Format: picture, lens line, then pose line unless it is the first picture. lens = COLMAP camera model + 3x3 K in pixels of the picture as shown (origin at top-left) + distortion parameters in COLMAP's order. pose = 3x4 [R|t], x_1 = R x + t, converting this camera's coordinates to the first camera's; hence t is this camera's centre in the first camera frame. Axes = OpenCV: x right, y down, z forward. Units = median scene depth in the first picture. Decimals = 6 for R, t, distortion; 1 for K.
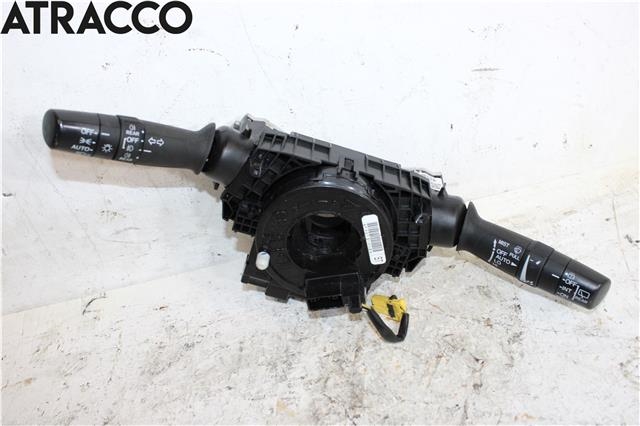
lens RADIAL K [[691.6, 0, 320.0], [0, 691.6, 213.0], [0, 0, 1]] dist [-0.138185, 0.173539]
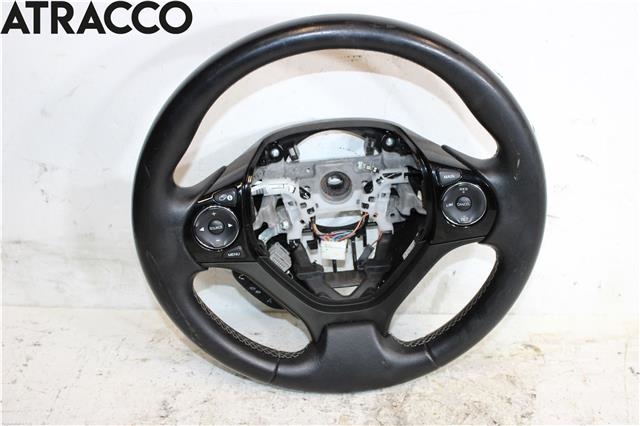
lens RADIAL K [[790.0, 0, 320.0], [0, 790.0, 213.0], [0, 0, 1]] dist [-0.070692, 0.064738]
pose [[0.966808, 0.249089, -0.056893, -0.109052], [-0.254916, 0.955460, -0.148709, 0.134704], [0.017318, 0.158276, 0.987243, -0.550236]]
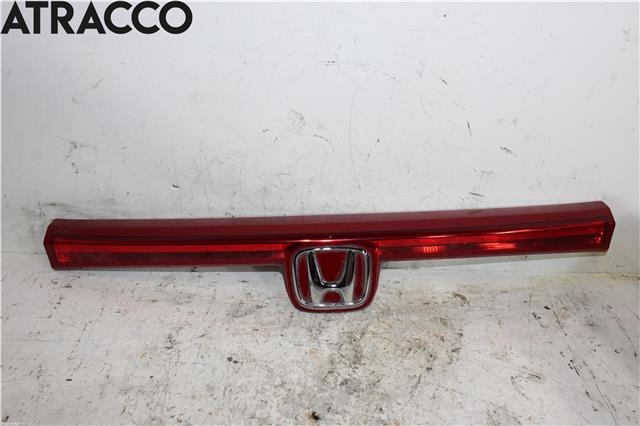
lens RADIAL K [[591.7, 0, 323.3], [0, 591.7, 210.3], [0, 0, 1]] dist [-0.154023, 0.155847]
pose [[0.961204, 0.275549, 0.012656, -0.140080], [-0.272245, 0.955062, -0.117210, 0.109081], [-0.044385, 0.109217, 0.993026, -0.446372]]
